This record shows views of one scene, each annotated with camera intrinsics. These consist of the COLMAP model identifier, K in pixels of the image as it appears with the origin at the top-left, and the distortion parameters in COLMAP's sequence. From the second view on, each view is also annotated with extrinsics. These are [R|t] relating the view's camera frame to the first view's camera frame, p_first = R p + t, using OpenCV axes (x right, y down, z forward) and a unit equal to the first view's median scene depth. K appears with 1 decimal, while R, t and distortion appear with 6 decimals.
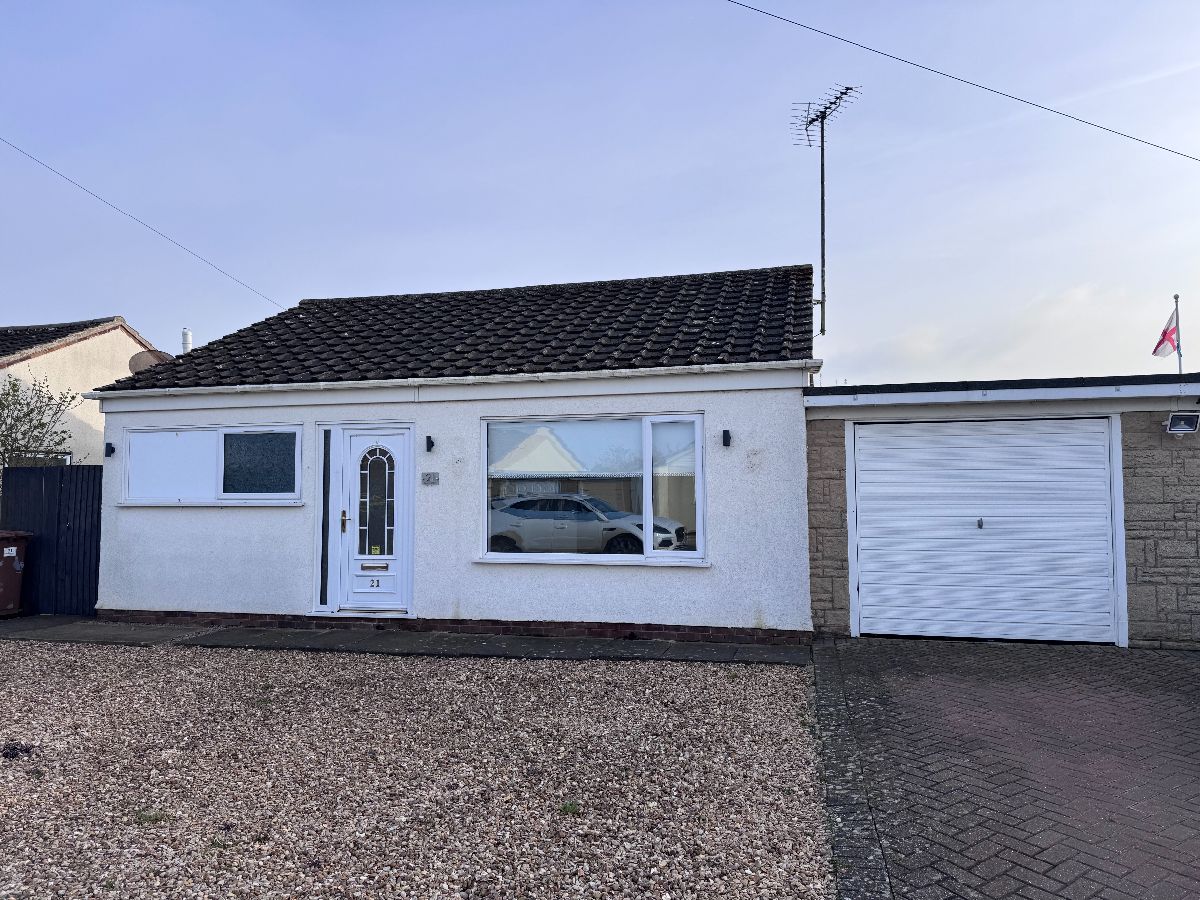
lens RADIAL K [[835.8, 0, 600.0], [0, 835.8, 450.0], [0, 0, 1]] dist [0.104108, -0.150305]
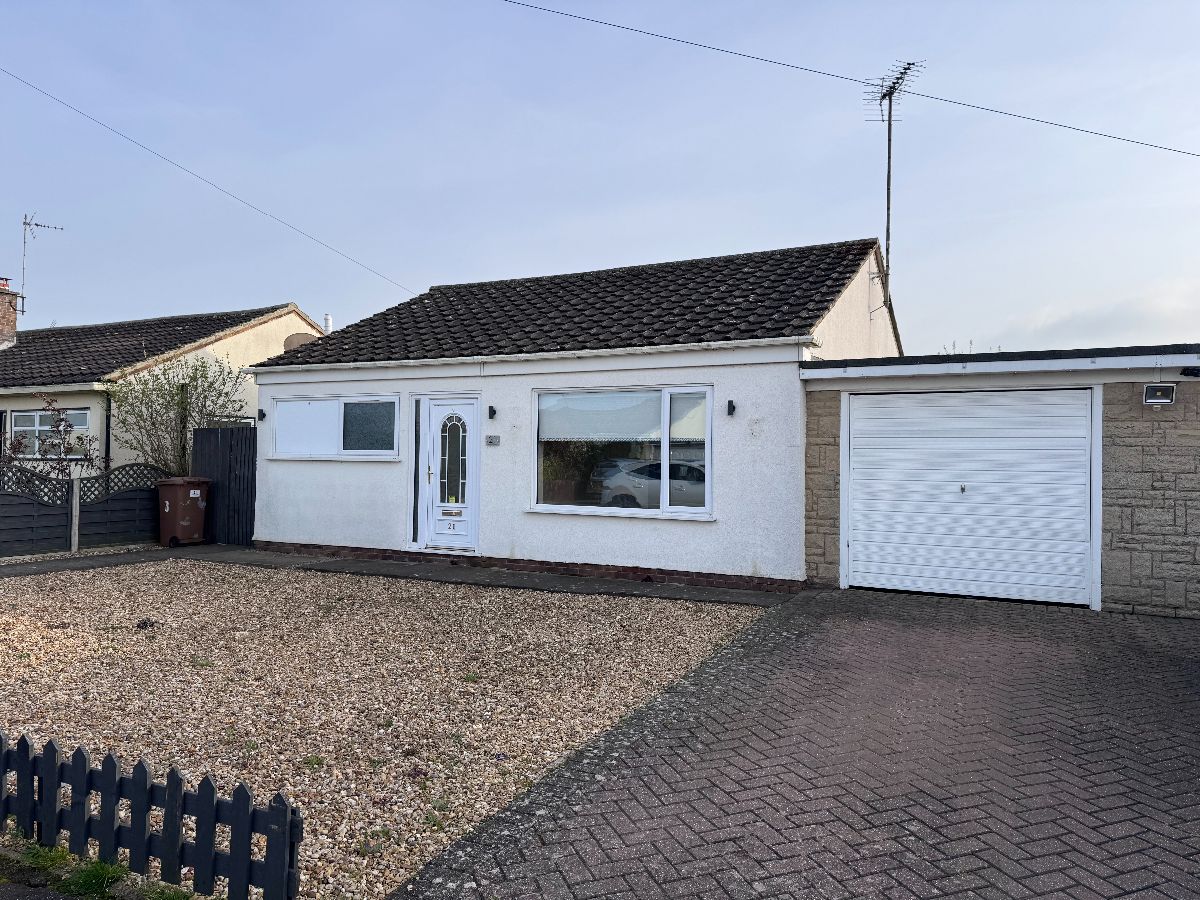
lens RADIAL K [[835.8, 0, 600.0], [0, 835.8, 450.0], [0, 0, 1]] dist [0.104108, -0.150305]
pose [[0.974238, 0.015433, -0.224992, 0.212852], [-0.006746, 0.999204, 0.039328, -0.000162], [0.225420, -0.036797, 0.973567, -0.120916]]
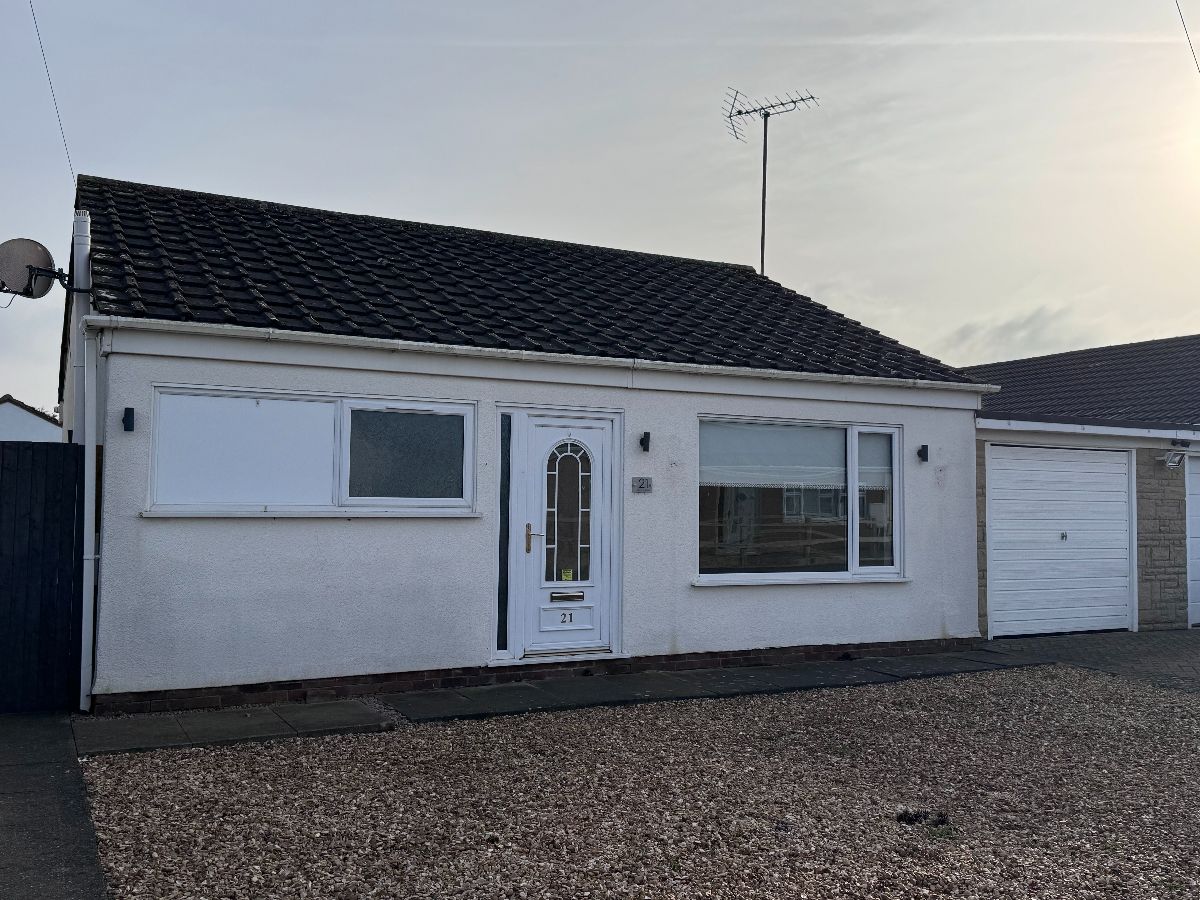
lens RADIAL K [[1112.1, 0, 600.0], [0, 1112.1, 450.0], [0, 0, 1]] dist [0.106100, -0.162347]
pose [[0.745020, 0.045291, 0.665503, -0.948904], [-0.048180, 0.998740, -0.014032, 0.017817], [-0.665300, -0.021609, 0.746263, 0.225015]]
